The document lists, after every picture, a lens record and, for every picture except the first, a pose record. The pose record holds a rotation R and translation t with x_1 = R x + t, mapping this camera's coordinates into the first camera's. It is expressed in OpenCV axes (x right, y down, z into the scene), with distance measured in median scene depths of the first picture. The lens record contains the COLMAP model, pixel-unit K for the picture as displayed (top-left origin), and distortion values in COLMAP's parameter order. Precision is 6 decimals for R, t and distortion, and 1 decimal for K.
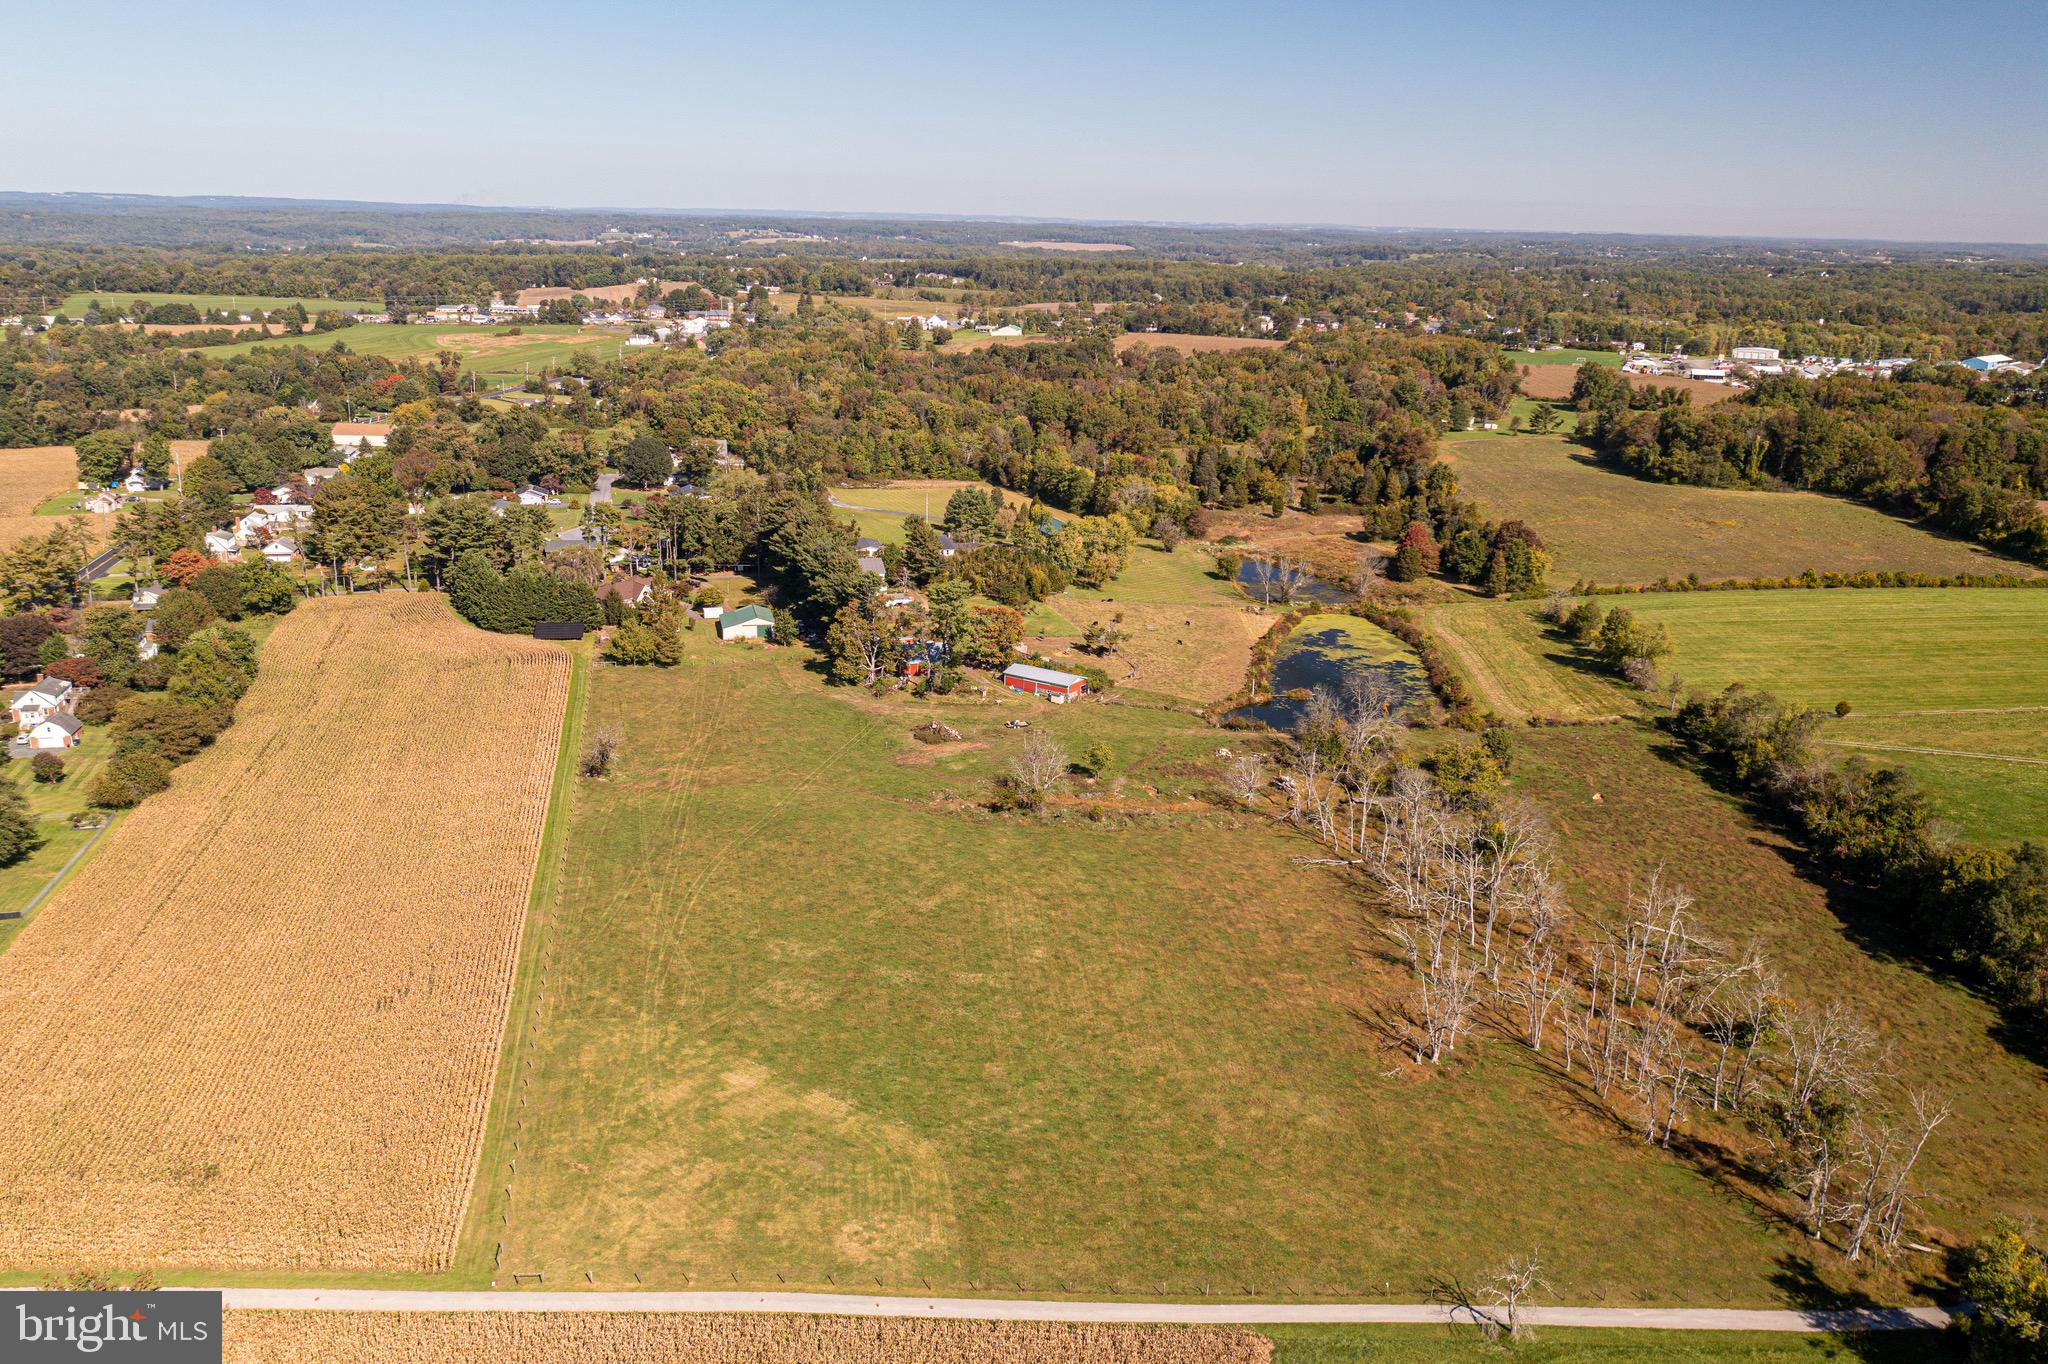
lens RADIAL K [[1582.6, 0, 1027.4], [0, 1582.6, 681.0], [0, 0, 1]] dist [-0.017364, 0.014831]
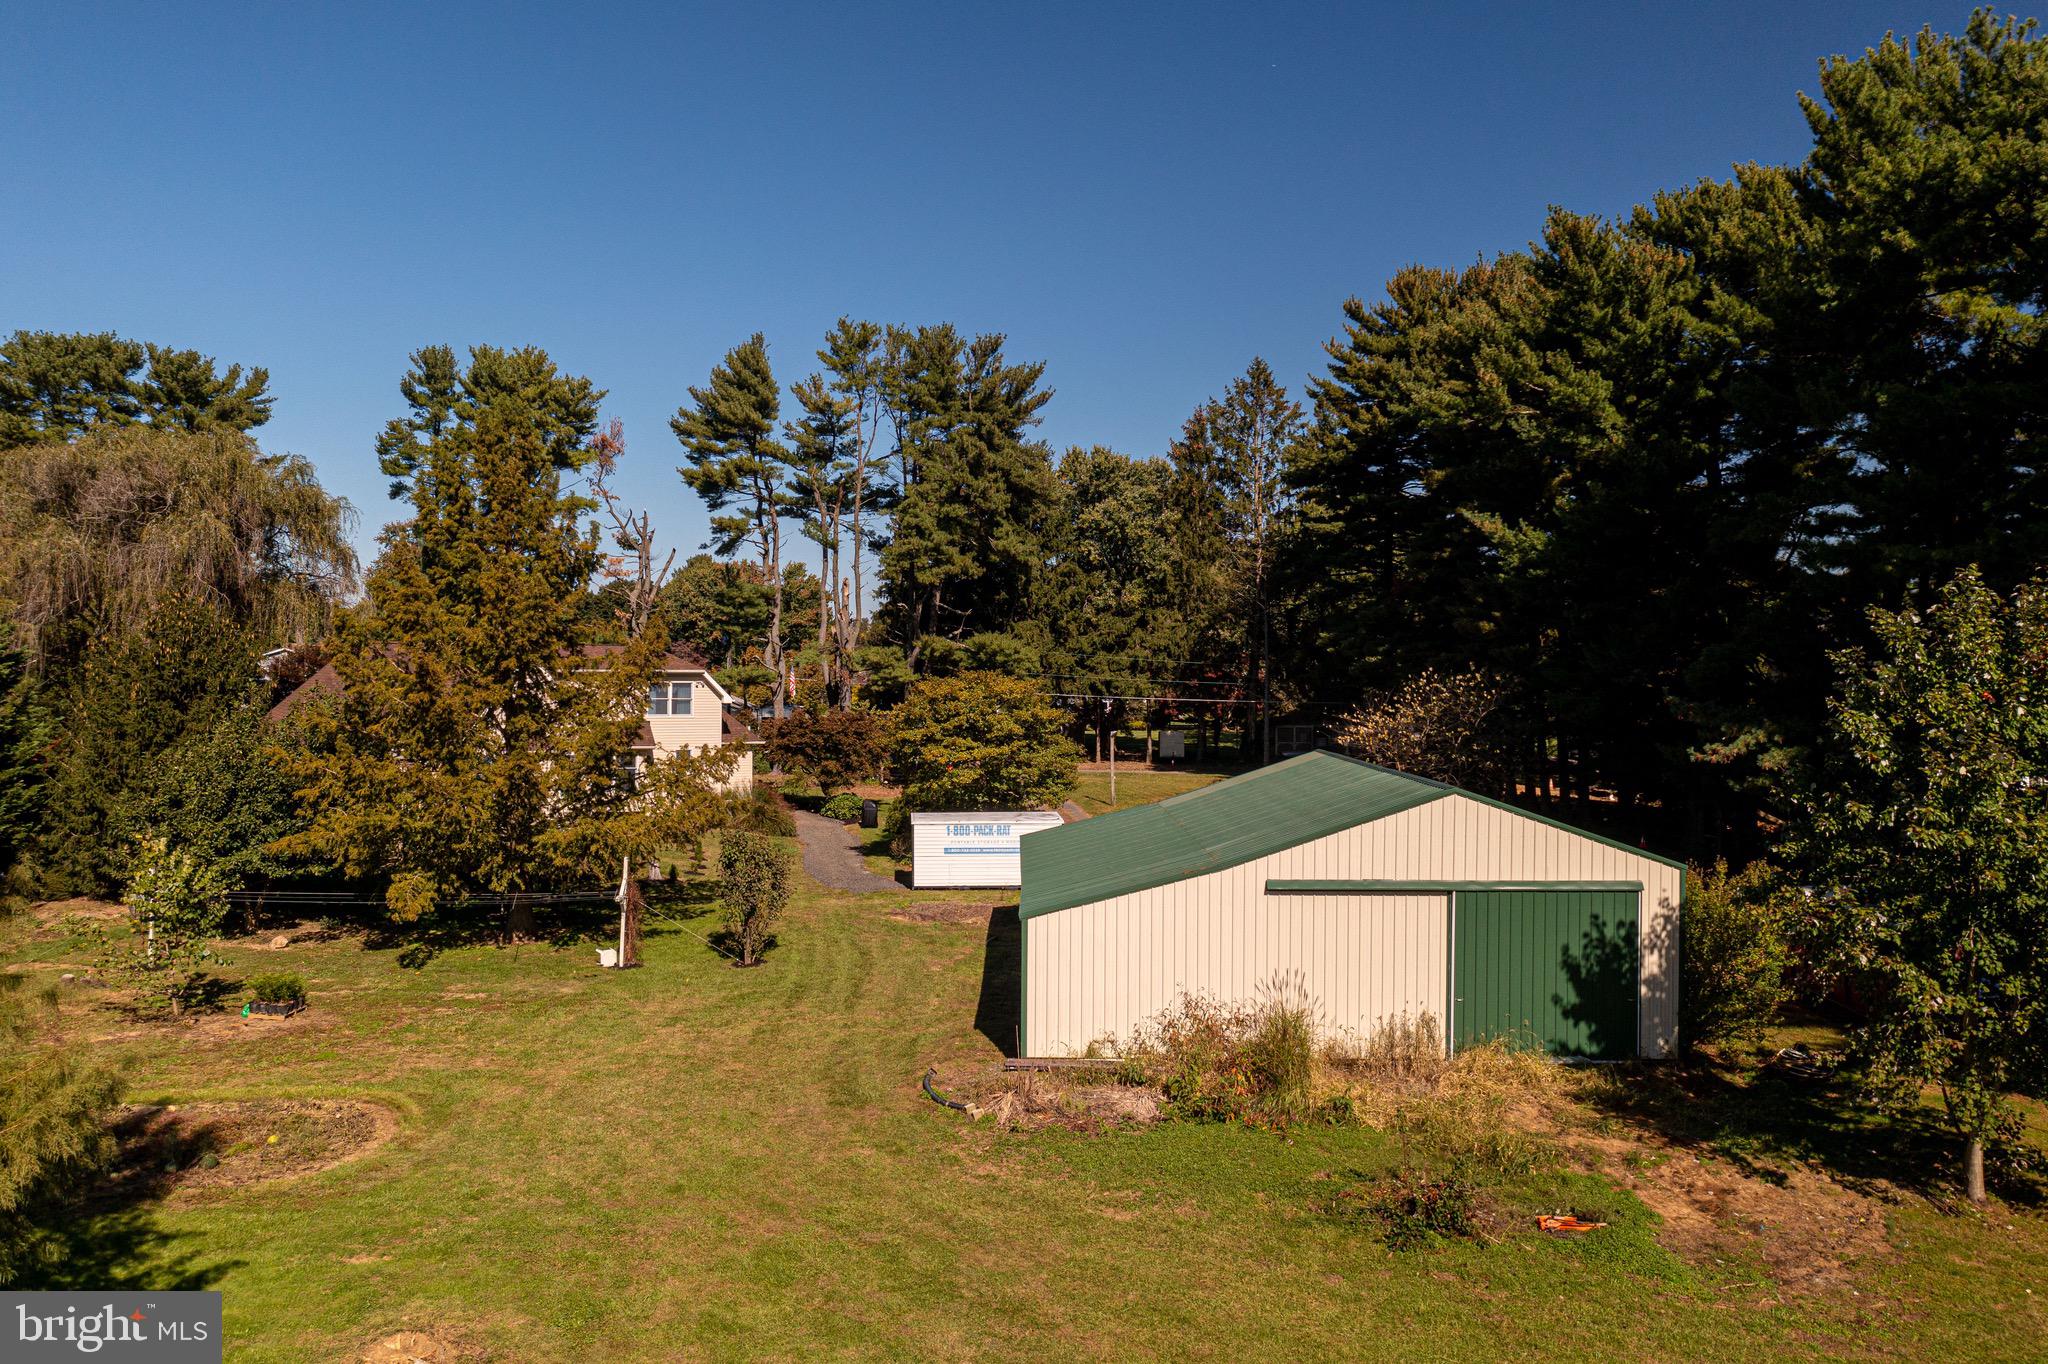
lens RADIAL K [[1627.8, 0, 1023.1], [0, 1627.8, 676.0], [0, 0, 1]] dist [-0.008085, 0.002572]
pose [[0.969912, -0.017536, -0.242822, -0.153455], [-0.050367, 0.961371, -0.270608, -0.020174], [0.238188, 0.274696, 0.931563, 0.818659]]
